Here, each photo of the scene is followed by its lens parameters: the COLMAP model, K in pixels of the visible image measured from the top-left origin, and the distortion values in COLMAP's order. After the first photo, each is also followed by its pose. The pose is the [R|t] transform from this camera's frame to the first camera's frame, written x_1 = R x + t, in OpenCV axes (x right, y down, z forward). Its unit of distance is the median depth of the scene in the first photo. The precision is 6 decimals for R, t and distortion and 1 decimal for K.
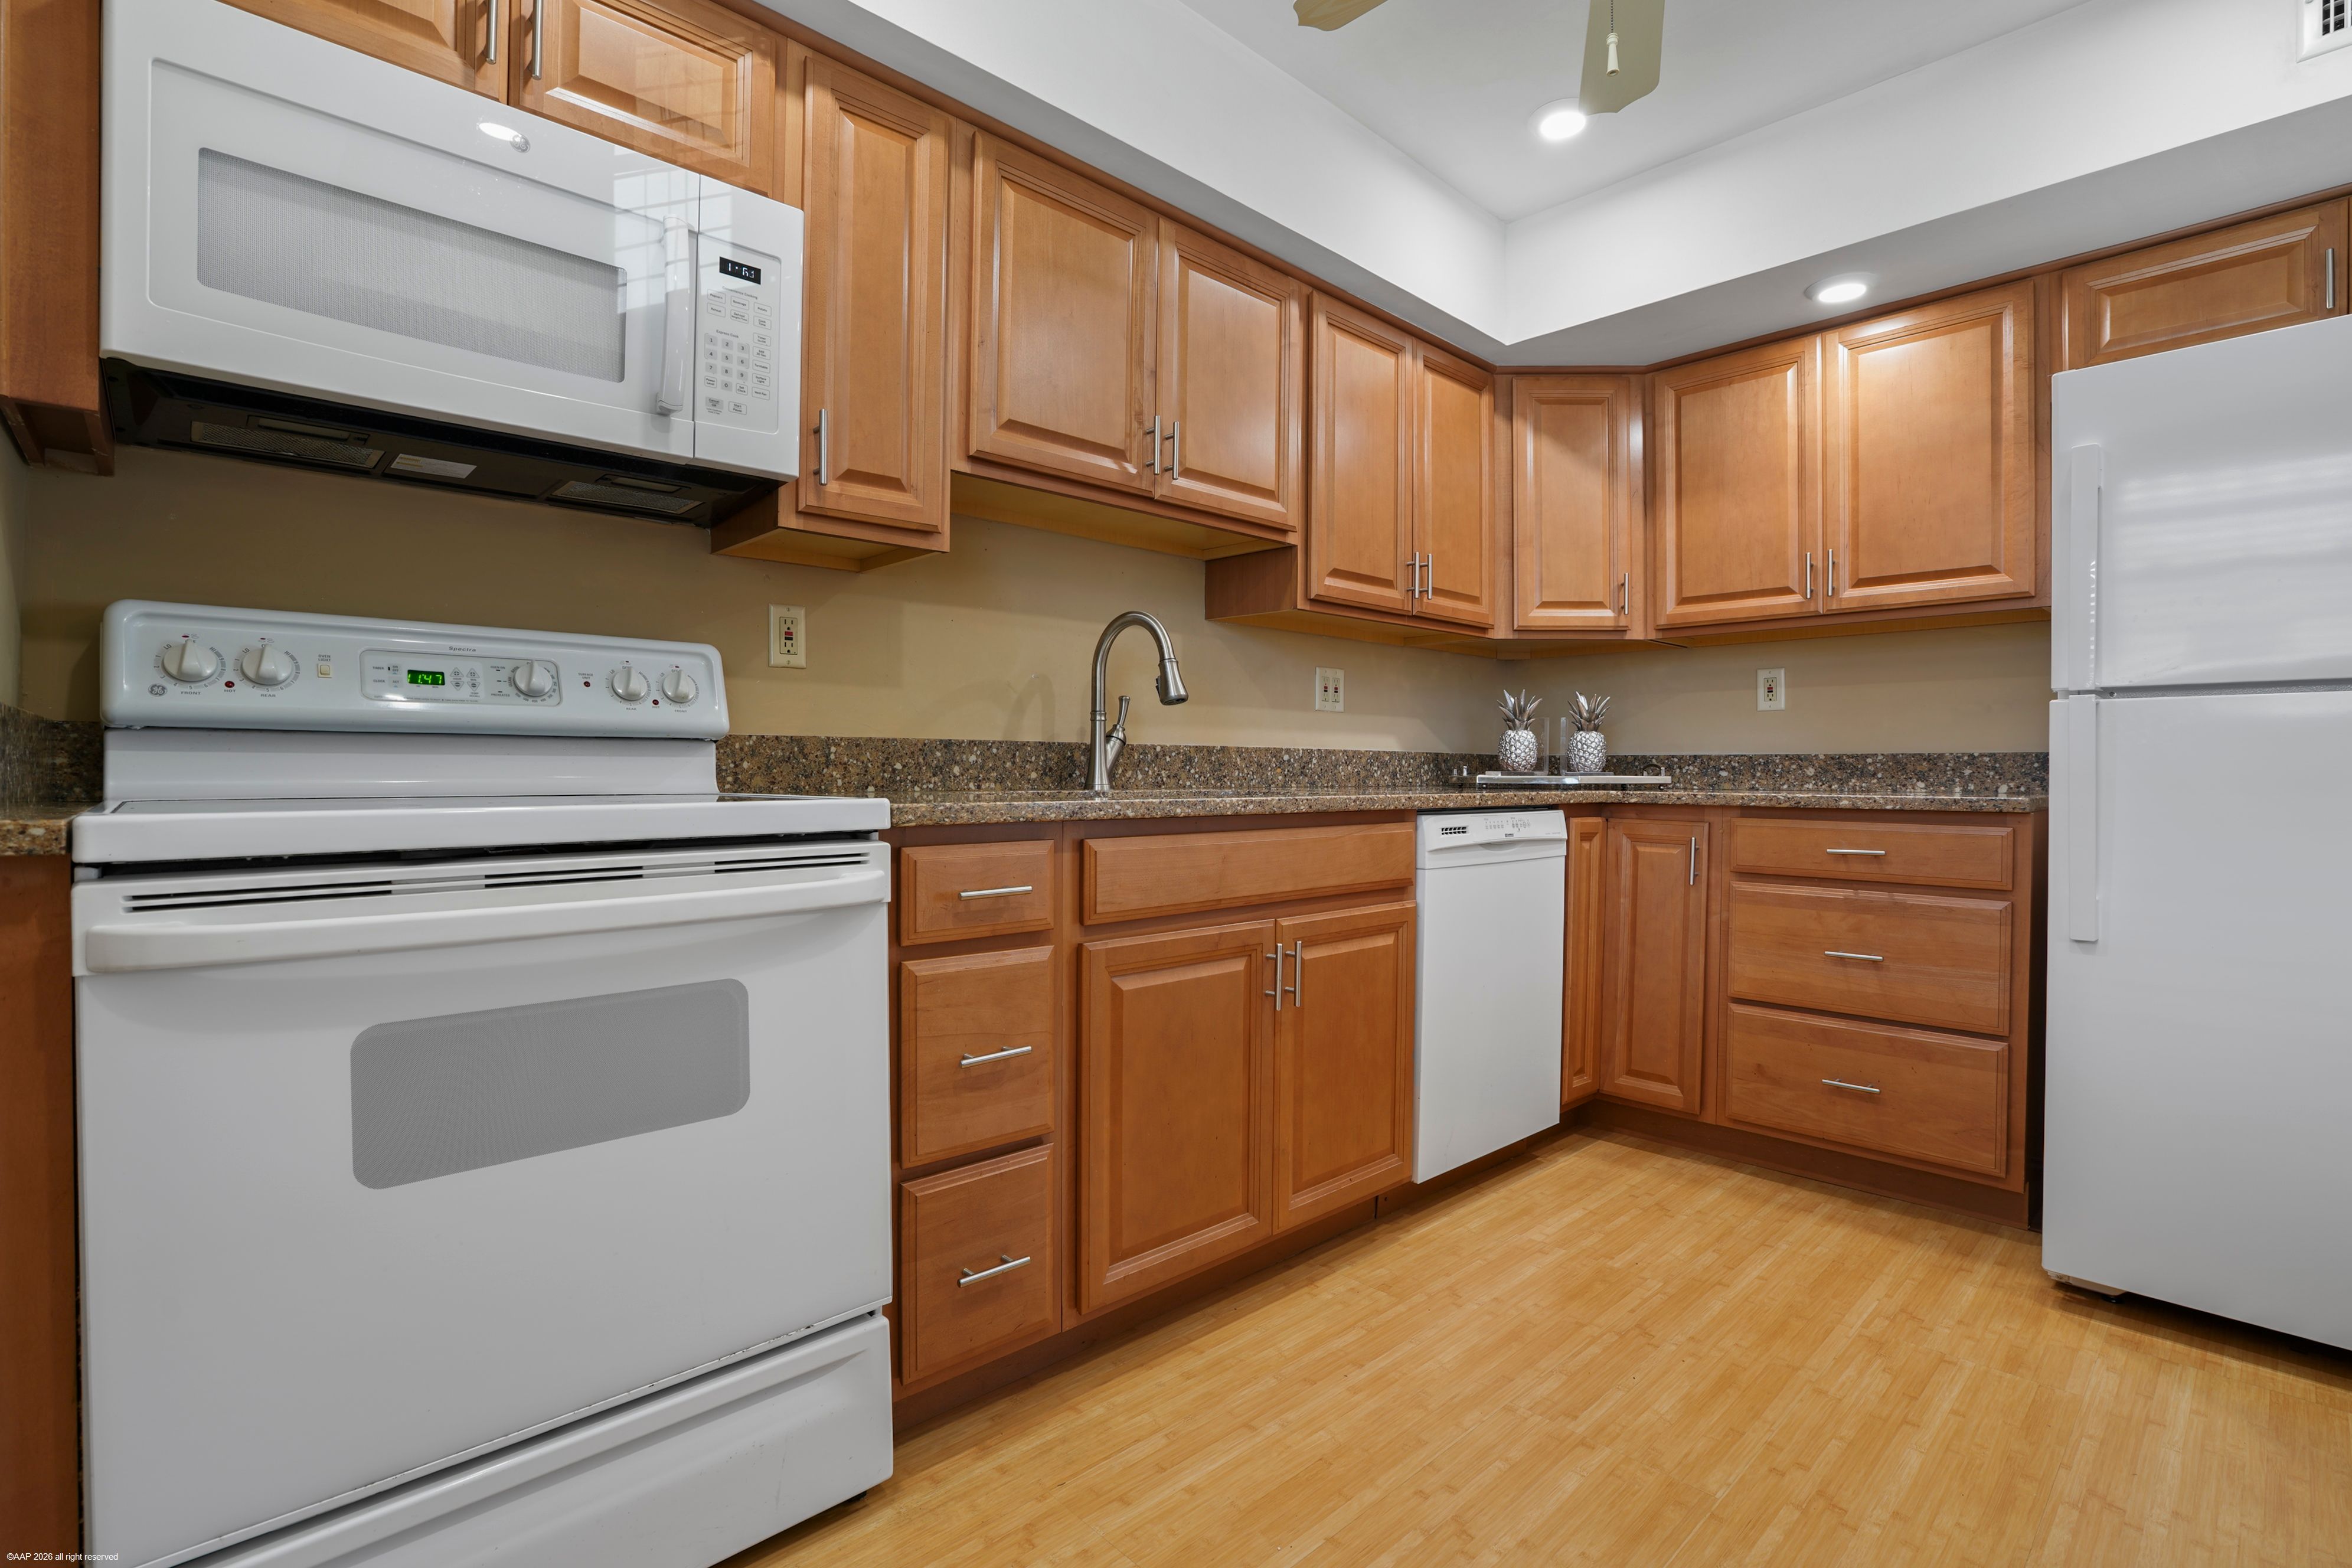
lens RADIAL K [[1105.4, 0, 1204.6], [0, 1105.4, 766.8], [0, 0, 1]] dist [-0.042639, 0.012839]
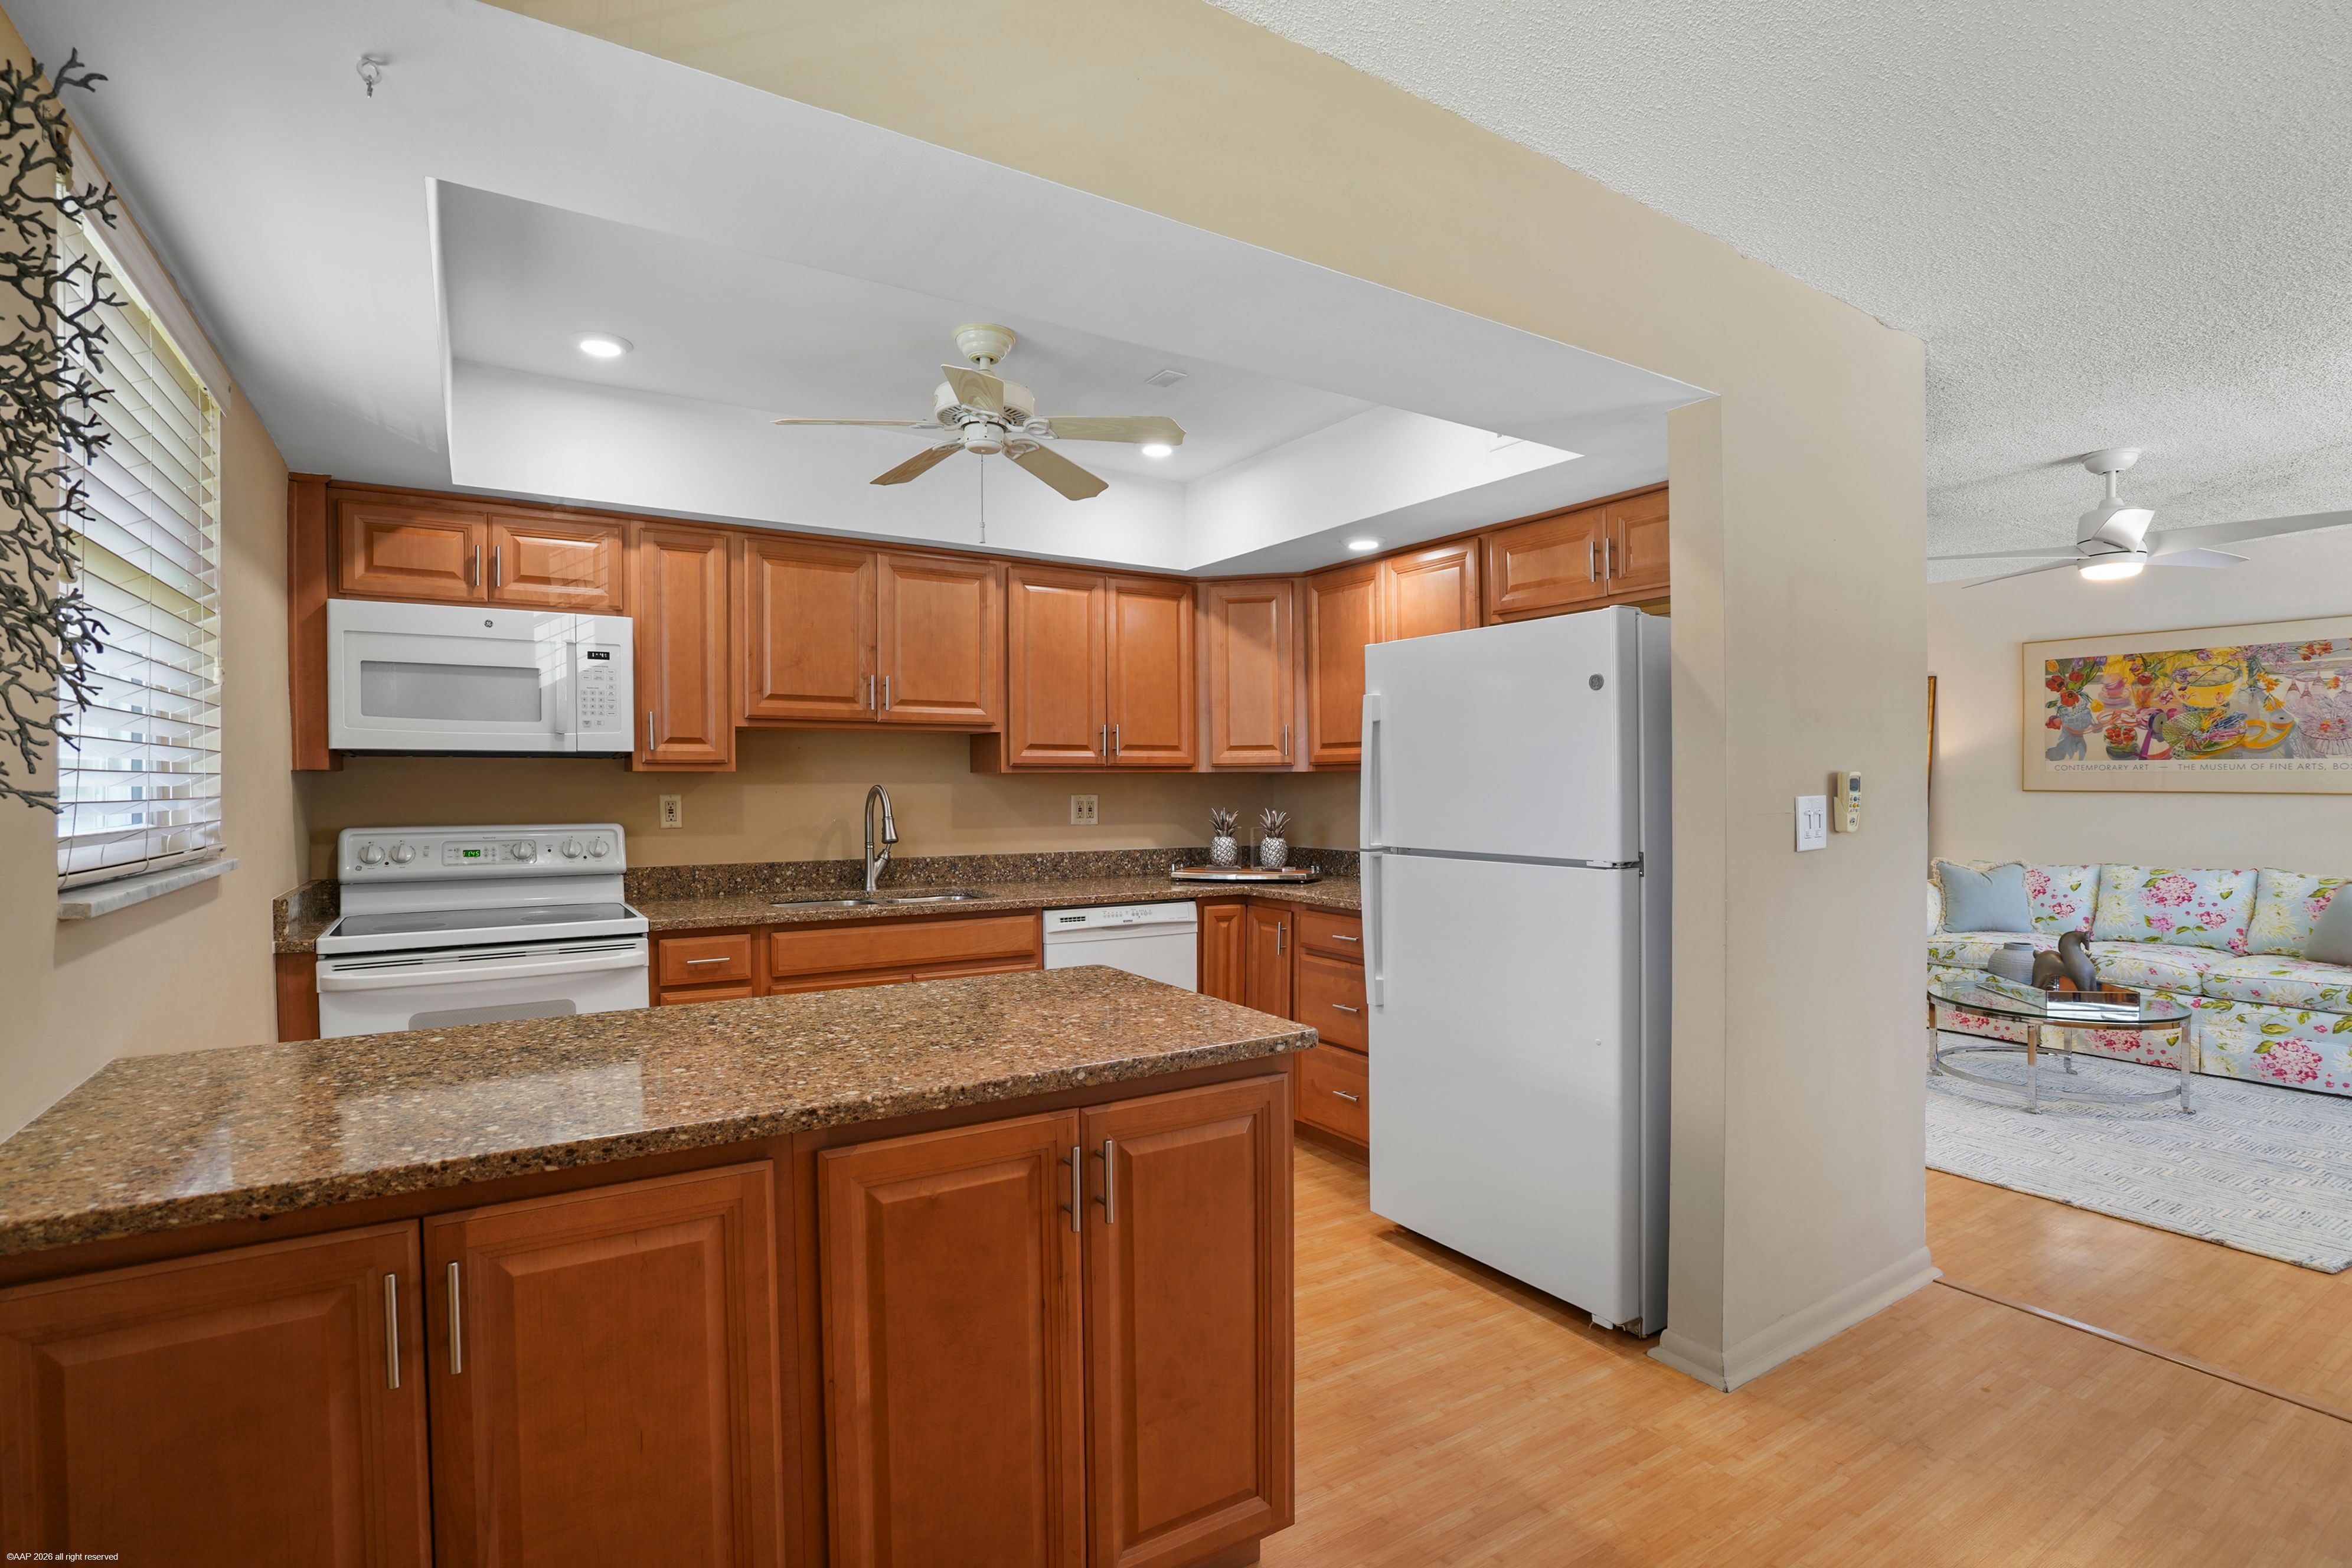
lens RADIAL K [[1105.4, 0, 1166.7], [0, 1105.4, 806.8], [0, 0, 1]] dist [-0.042639, 0.012839]
pose [[0.980398, -0.002822, -0.197009, 0.834034], [0.006515, 0.999815, 0.018096, -0.162651], [0.196921, -0.019025, 0.980235, -0.661432]]
